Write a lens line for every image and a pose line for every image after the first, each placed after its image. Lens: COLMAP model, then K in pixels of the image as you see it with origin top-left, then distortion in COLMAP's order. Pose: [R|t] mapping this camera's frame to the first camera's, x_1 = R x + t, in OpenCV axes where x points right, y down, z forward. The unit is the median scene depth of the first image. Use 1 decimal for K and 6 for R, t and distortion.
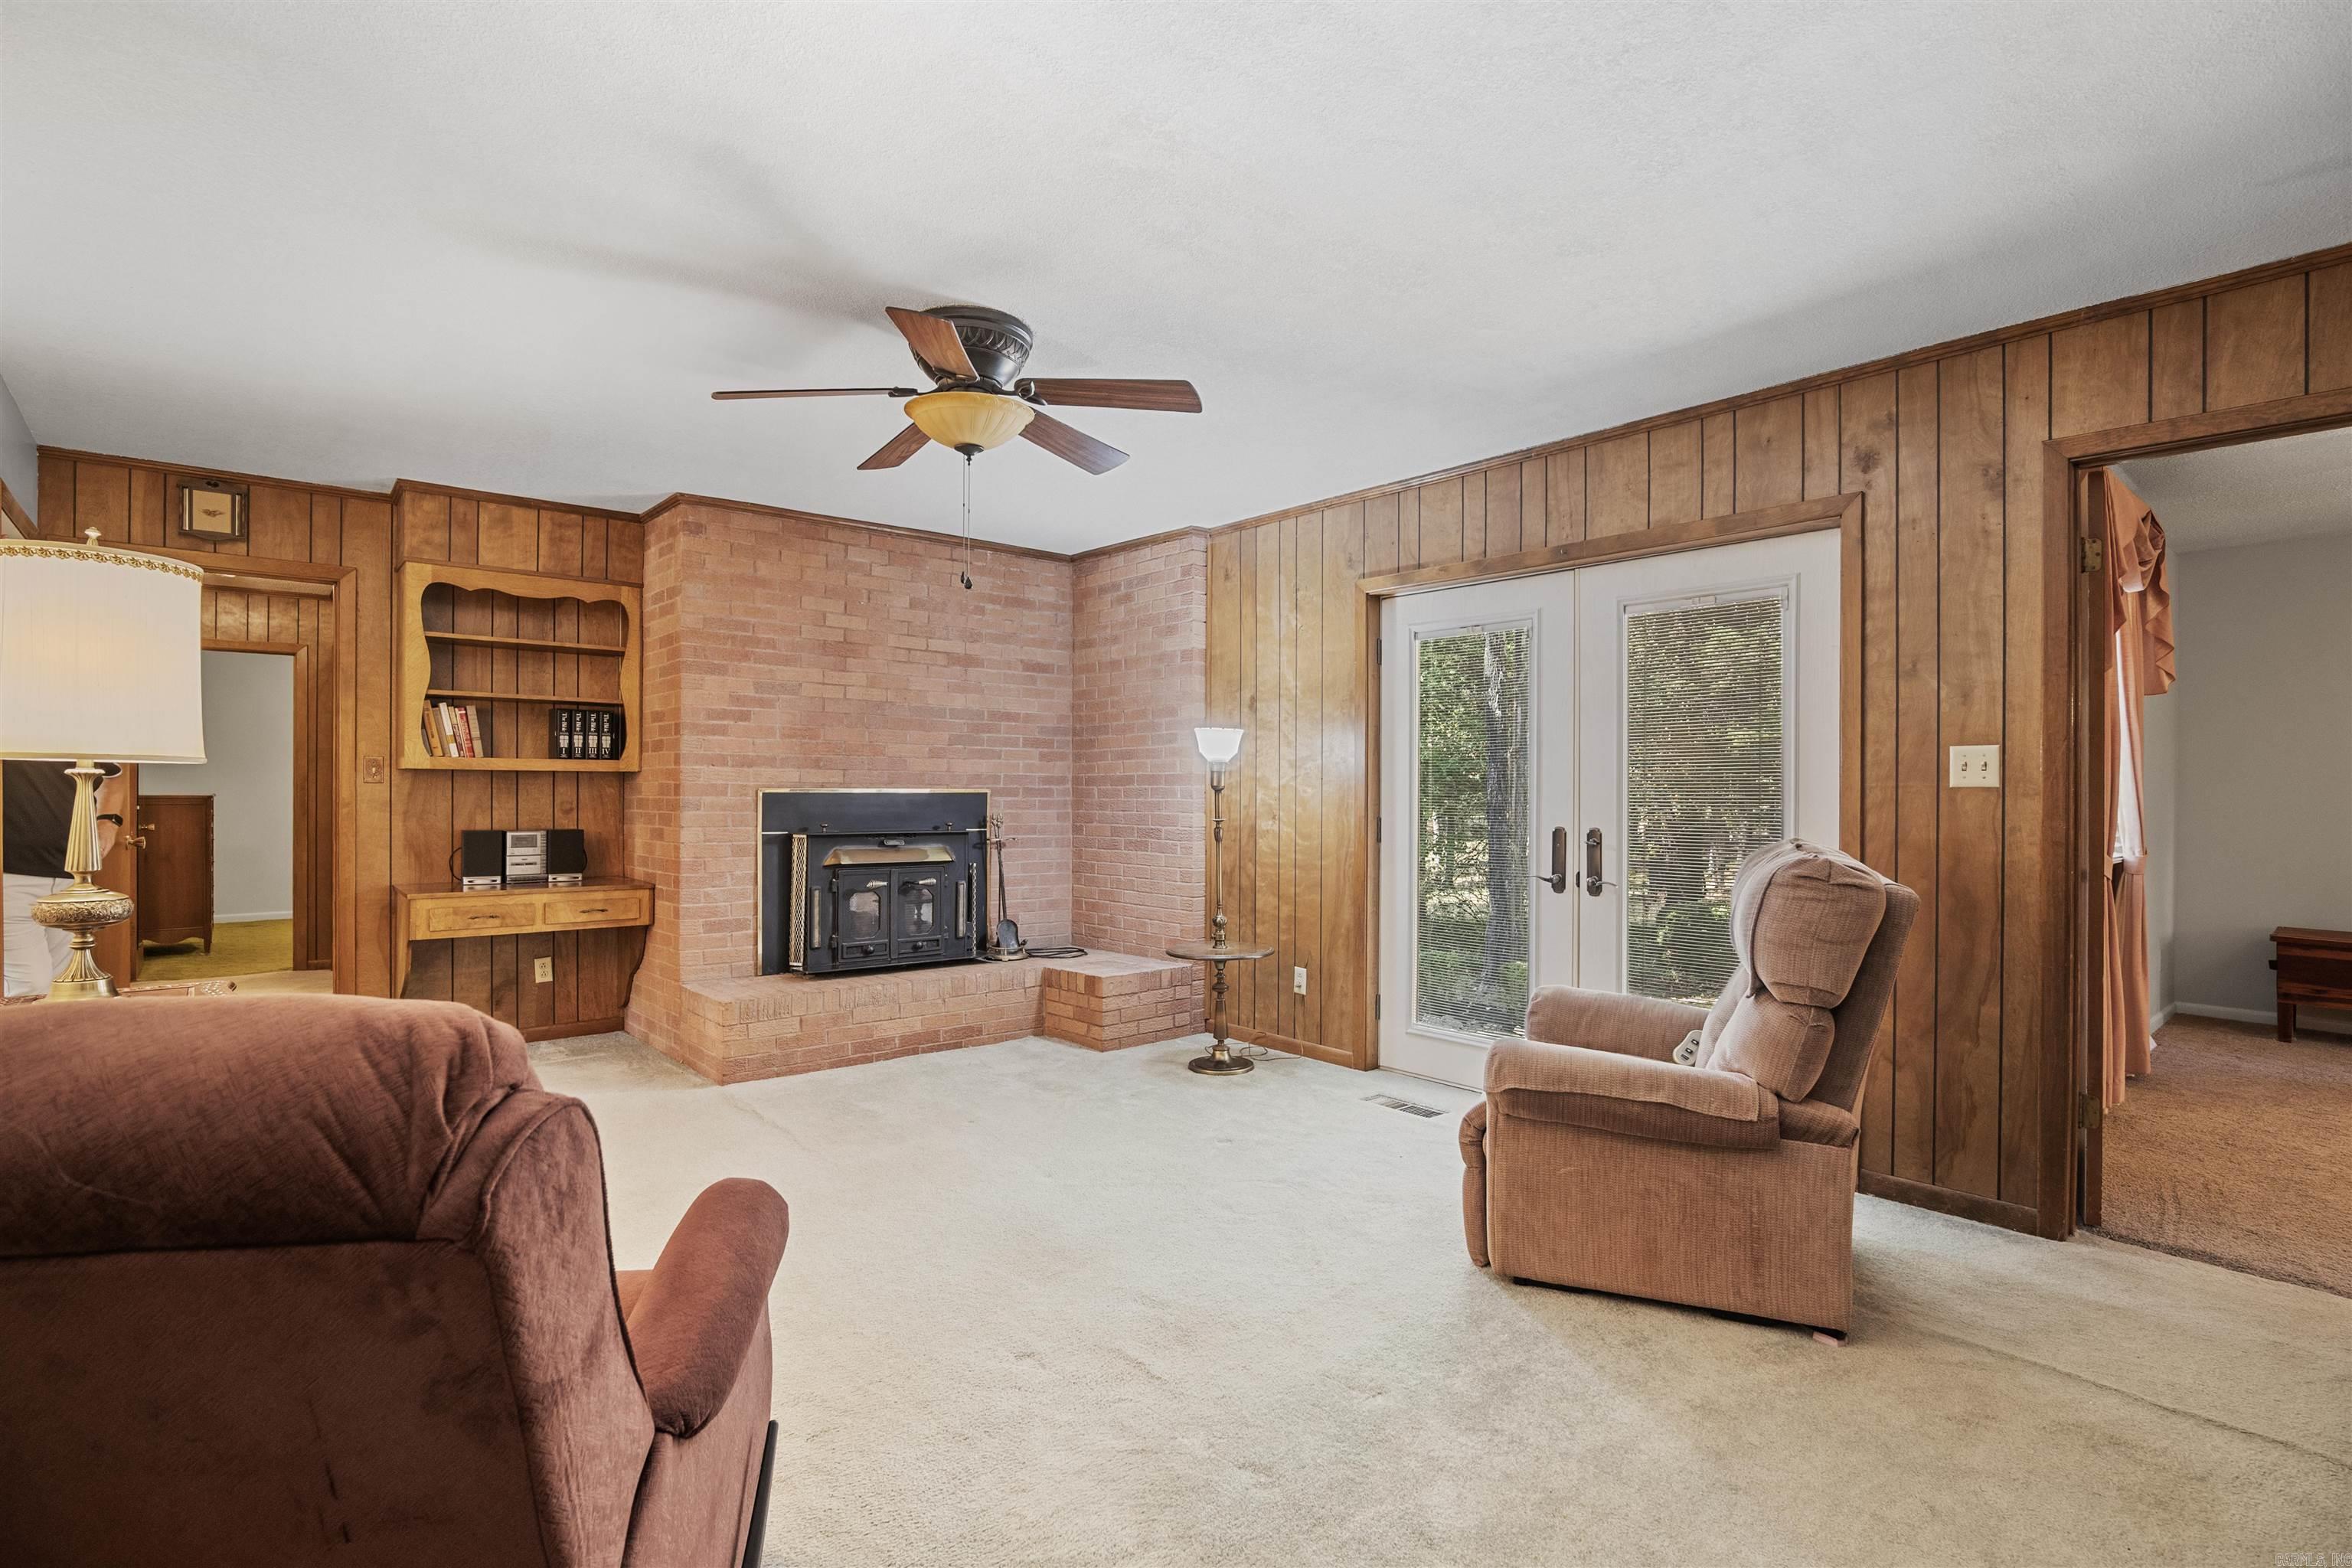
lens RADIAL K [[1104.2, 0, 1174.8], [0, 1104.2, 794.7], [0, 0, 1]] dist [-0.024757, 0.008171]
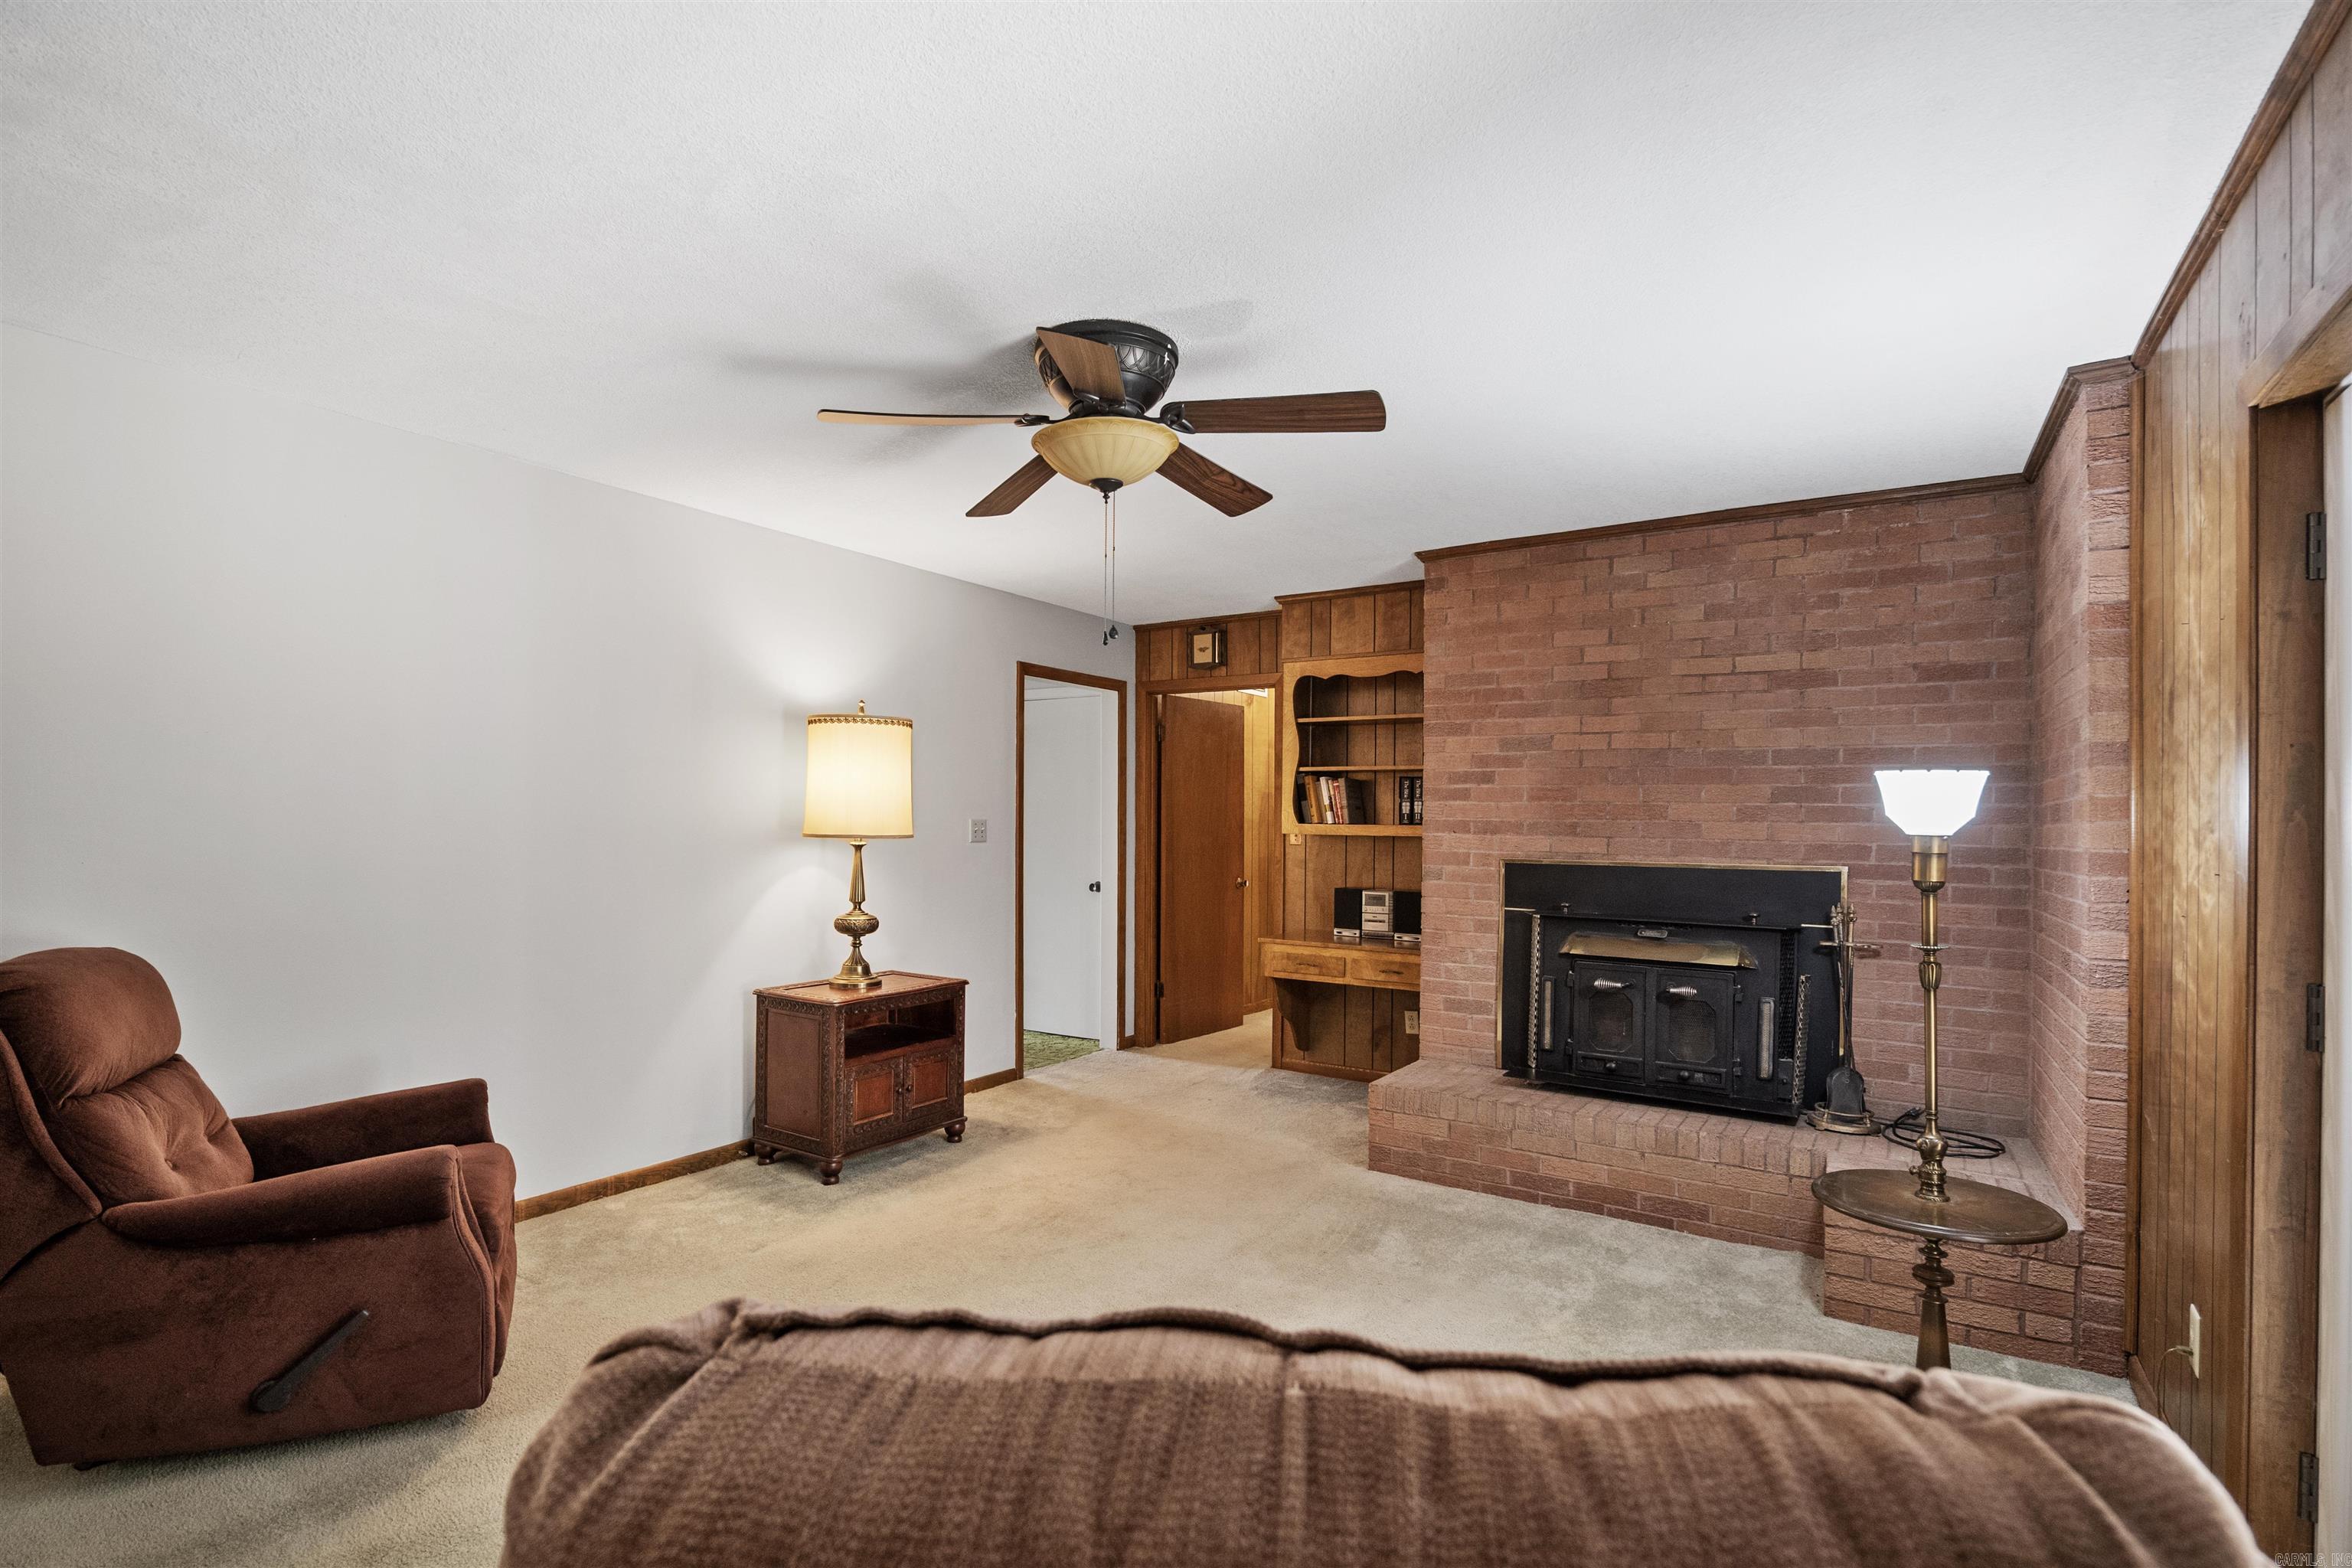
lens RADIAL K [[1104.2, 0, 1151.9], [0, 1104.2, 826.3], [0, 0, 1]] dist [-0.024757, 0.008171]
pose [[0.285632, 0.001069, -0.958339, 0.392261], [-0.014889, 0.999884, -0.003323, -0.024104], [0.958224, 0.015218, 0.285615, 0.470414]]
